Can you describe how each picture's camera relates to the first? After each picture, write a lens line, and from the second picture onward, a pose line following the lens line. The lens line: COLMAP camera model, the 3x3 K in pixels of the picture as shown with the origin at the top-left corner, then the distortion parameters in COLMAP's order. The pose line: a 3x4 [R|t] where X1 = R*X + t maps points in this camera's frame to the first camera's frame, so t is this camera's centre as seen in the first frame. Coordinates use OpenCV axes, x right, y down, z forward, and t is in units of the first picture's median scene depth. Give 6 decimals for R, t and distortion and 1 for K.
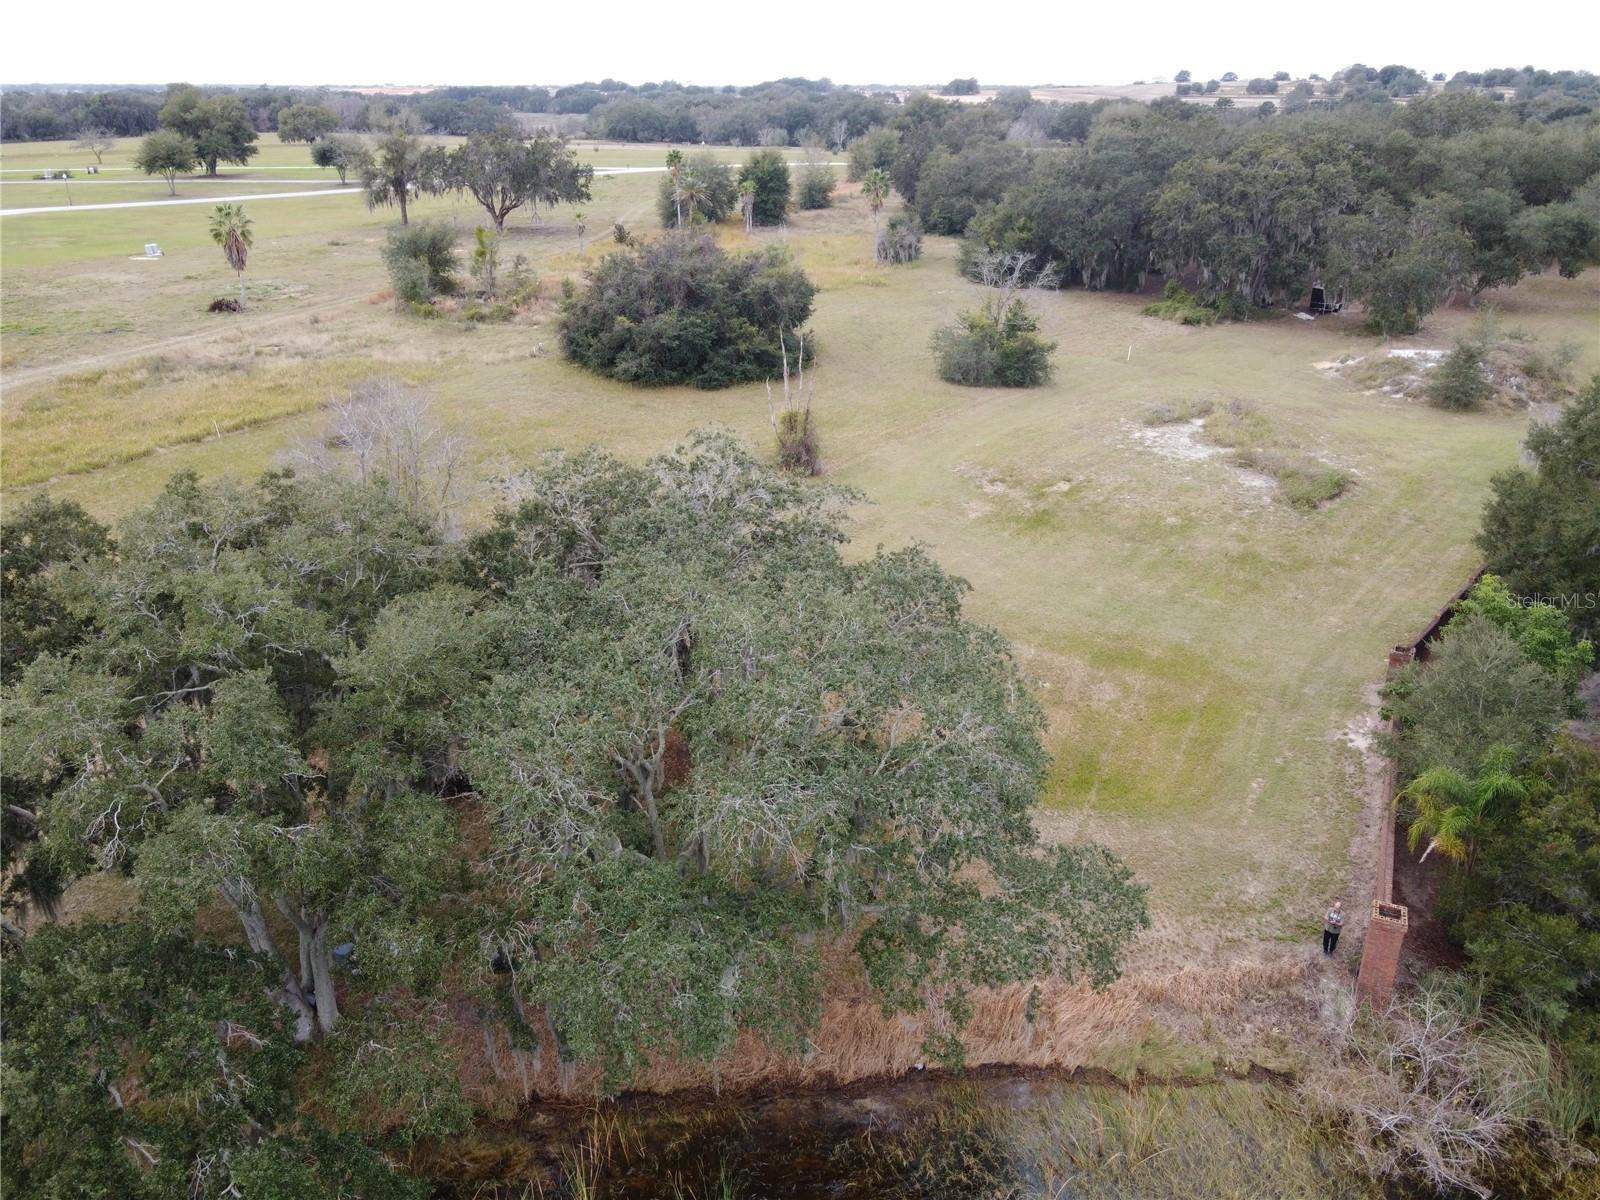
lens RADIAL K [[1228.2, 0, 797.8], [0, 1228.2, 596.6], [0, 0, 1]] dist [-0.001014, 0.026209]
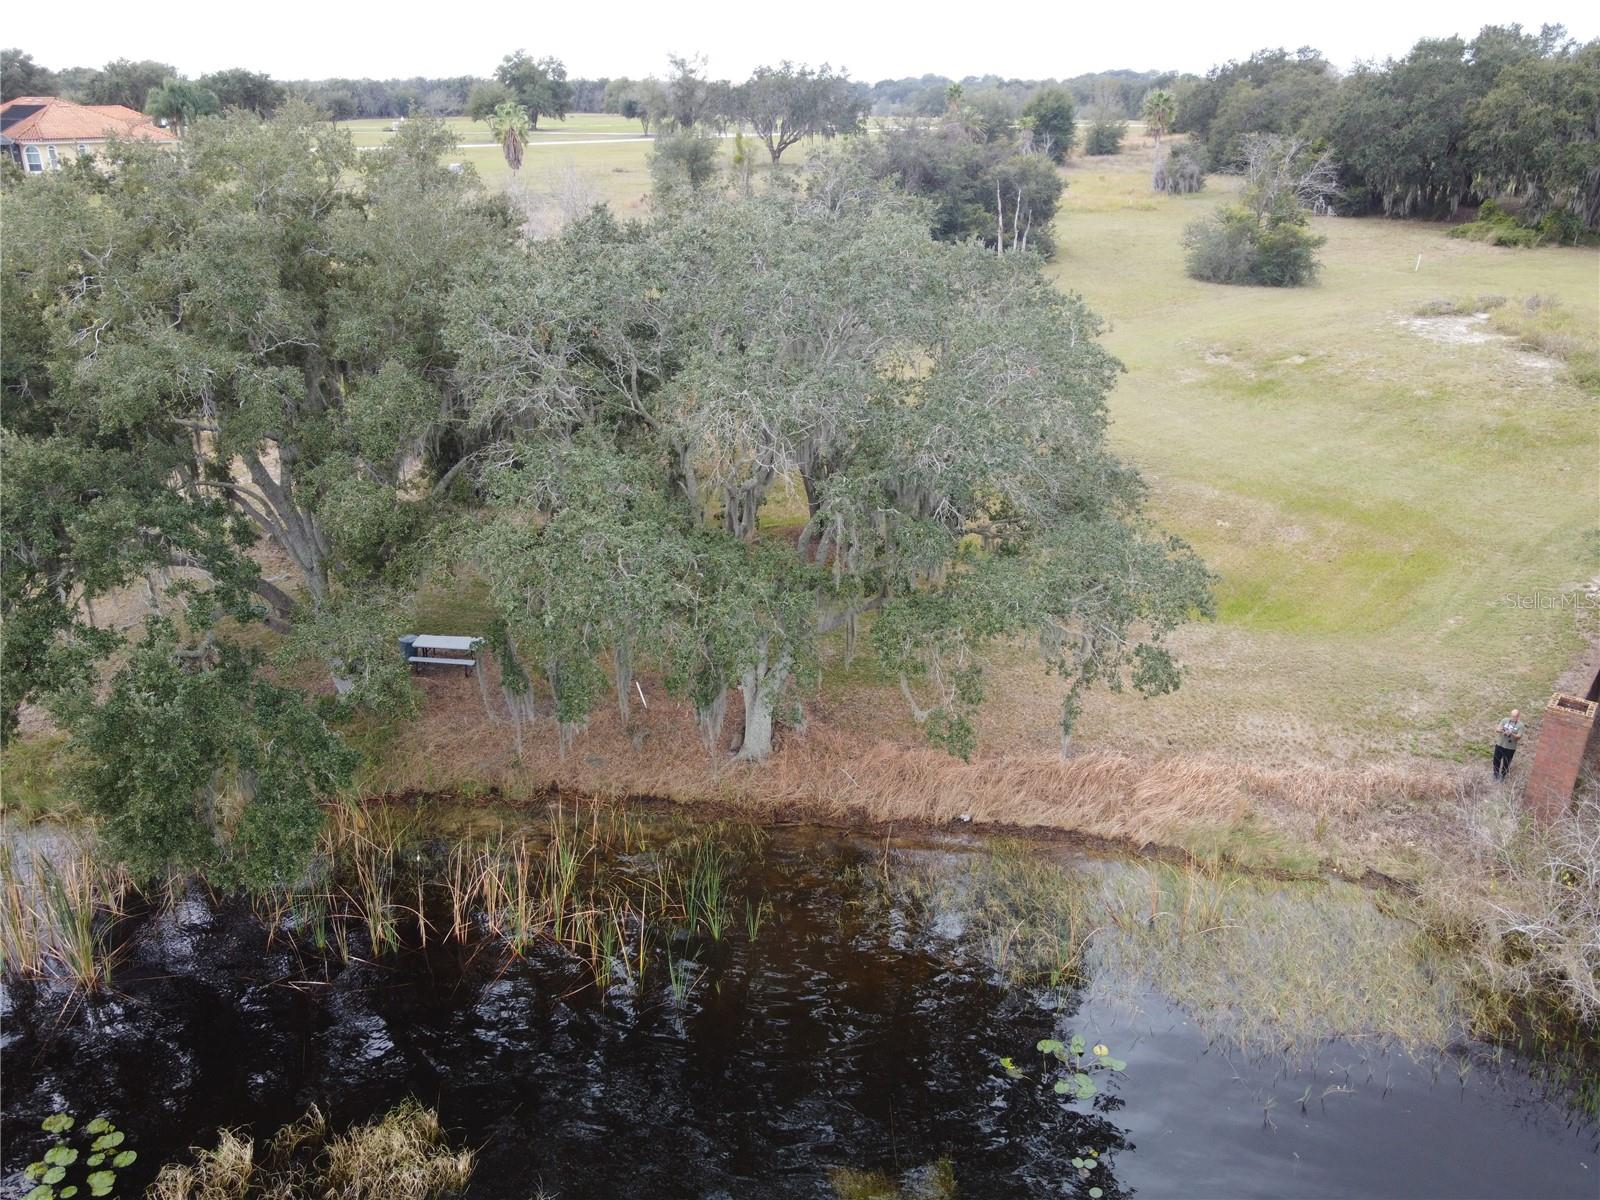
lens RADIAL K [[1228.2, 0, 795.9], [0, 1228.2, 596.4], [0, 0, 1]] dist [-0.001014, 0.026209]
pose [[0.970403, 0.092482, -0.223081, 0.058819], [-0.092623, 0.995652, 0.009852, 0.081116], [0.223023, 0.011102, 0.974750, 0.037951]]
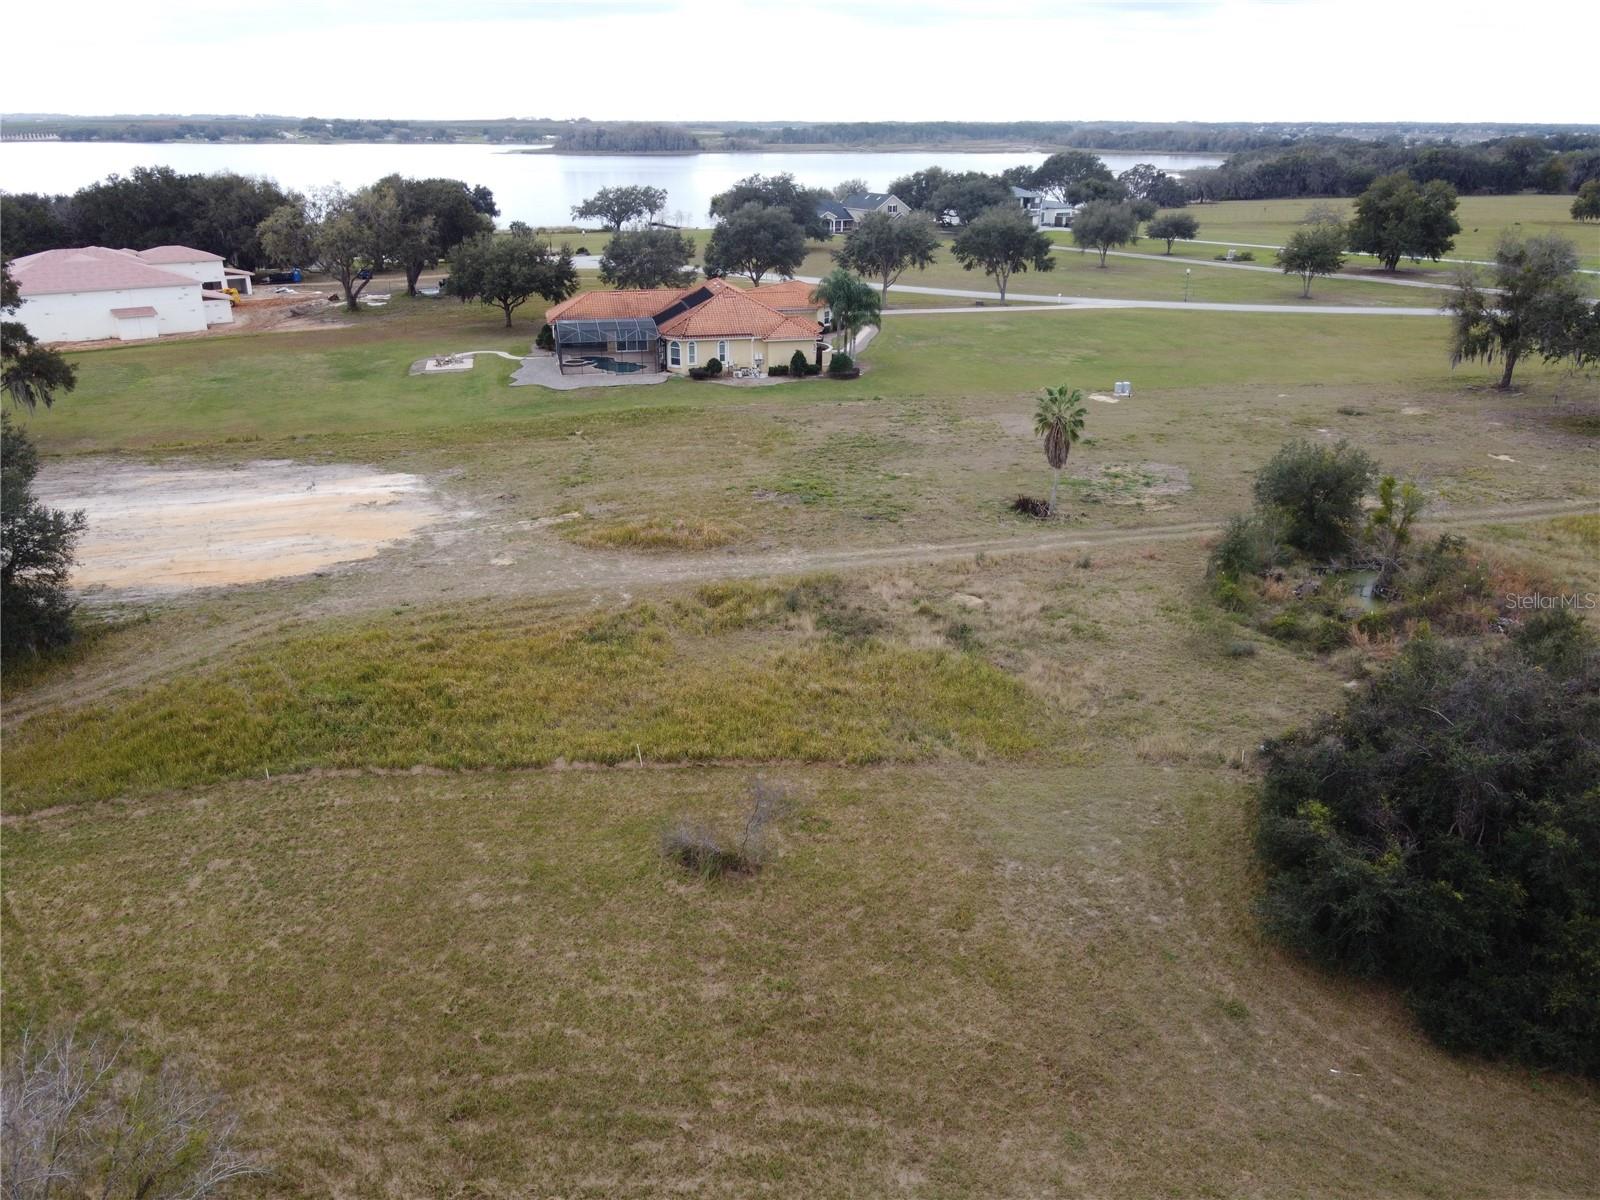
lens RADIAL K [[1228.2, 0, 786.6], [0, 1228.2, 607.2], [0, 0, 1]] dist [-0.001014, 0.026209]
pose [[0.547327, 0.308174, -0.778115, 0.093493], [-0.323326, 0.935414, 0.143045, -0.291281], [0.771942, 0.173293, 0.611617, 0.507446]]
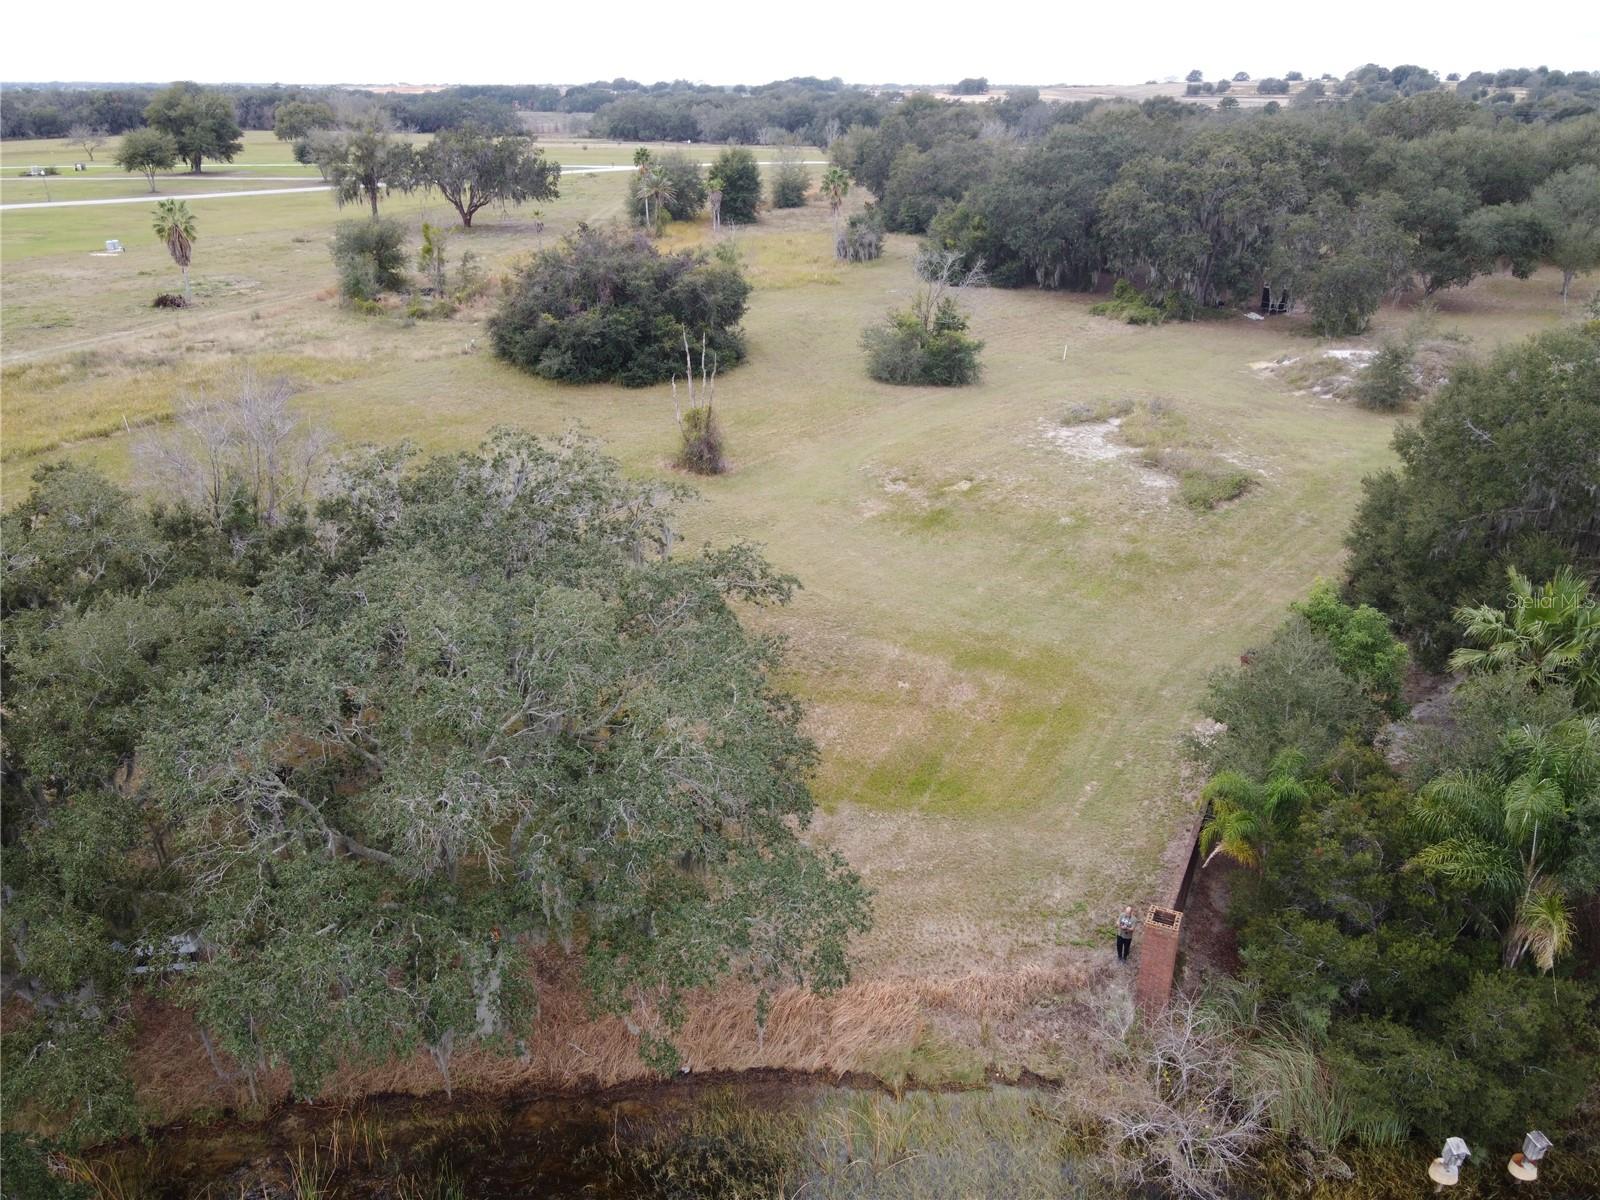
lens RADIAL K [[1228.2, 0, 797.8], [0, 1228.2, 597.0], [0, 0, 1]] dist [-0.001014, 0.026209]
pose [[0.999924, 0.006025, -0.010740, 0.070973], [-0.006018, 0.999982, 0.000679, 0.000255], [0.010744, -0.000614, 0.999942, 0.004675]]
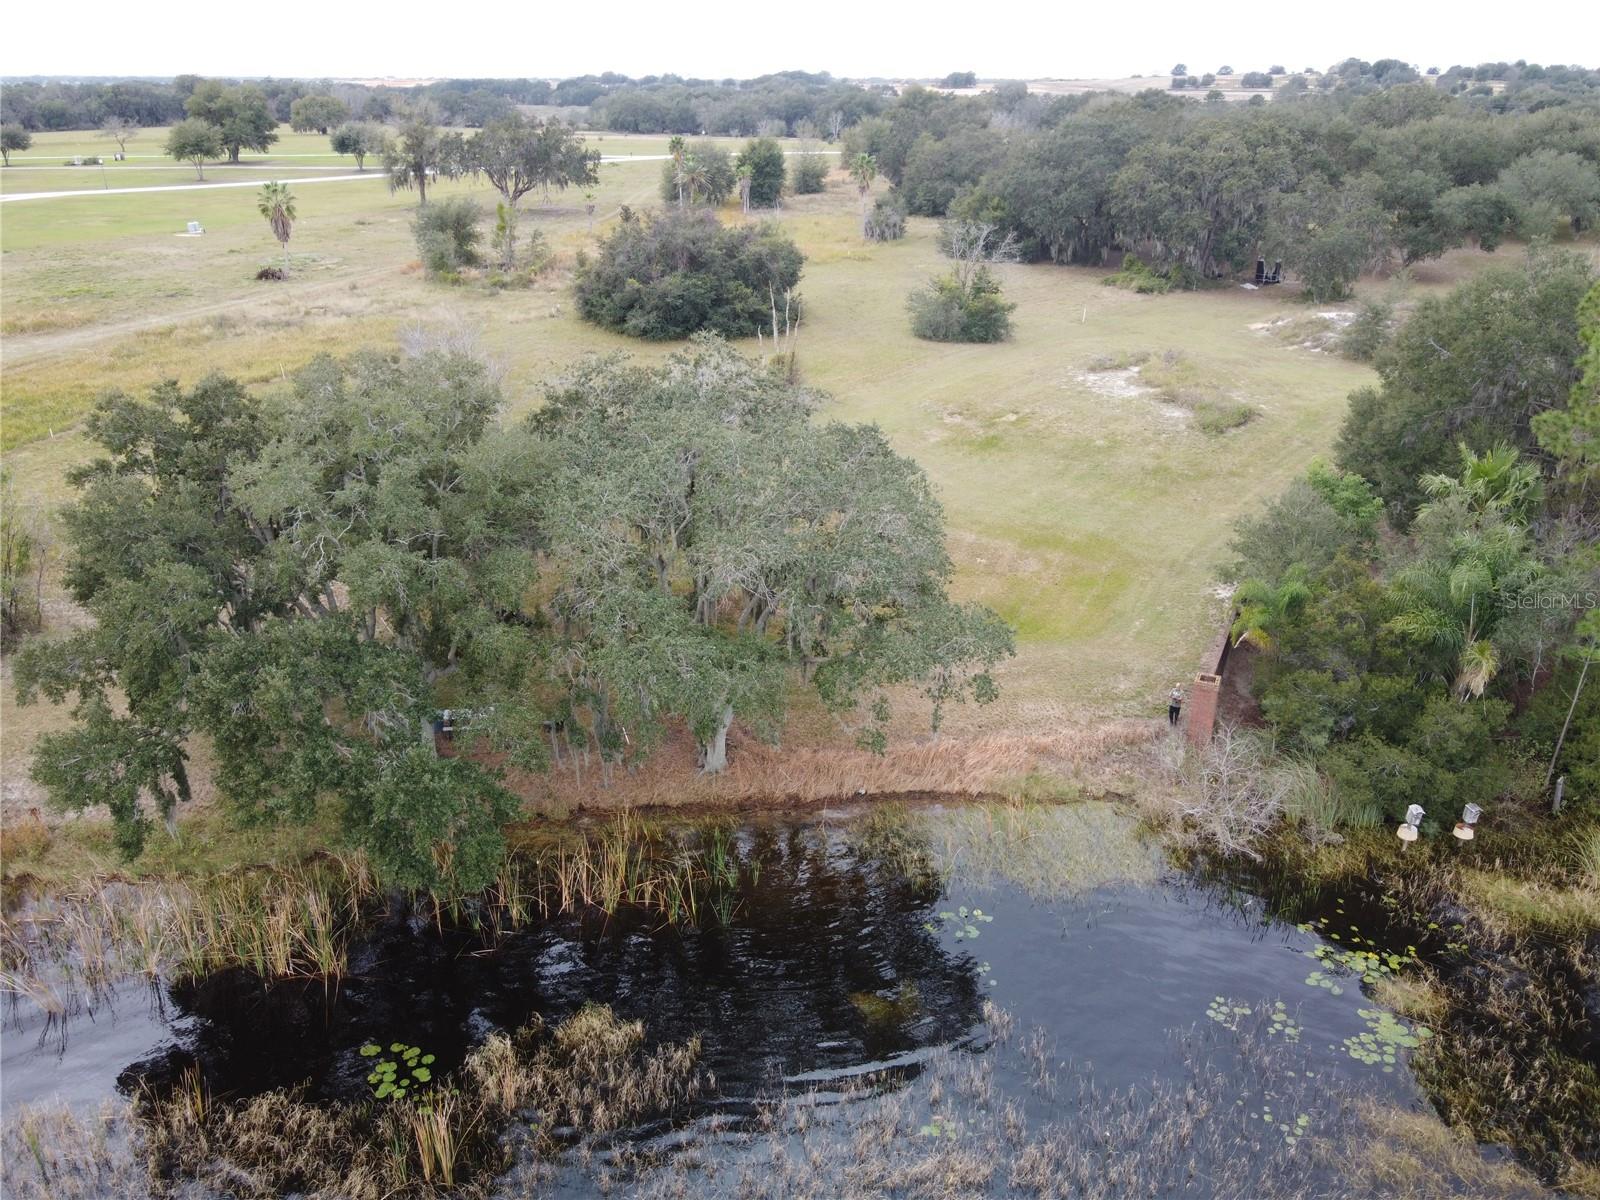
lens RADIAL K [[1228.2, 0, 797.4], [0, 1228.2, 594.5], [0, 0, 1]] dist [-0.001014, 0.026209]
pose [[0.999999, 0.001482, 0.000073, 0.009506], [-0.001482, 0.999994, 0.003155, 0.057411], [-0.000068, -0.003155, 0.999995, -0.129521]]
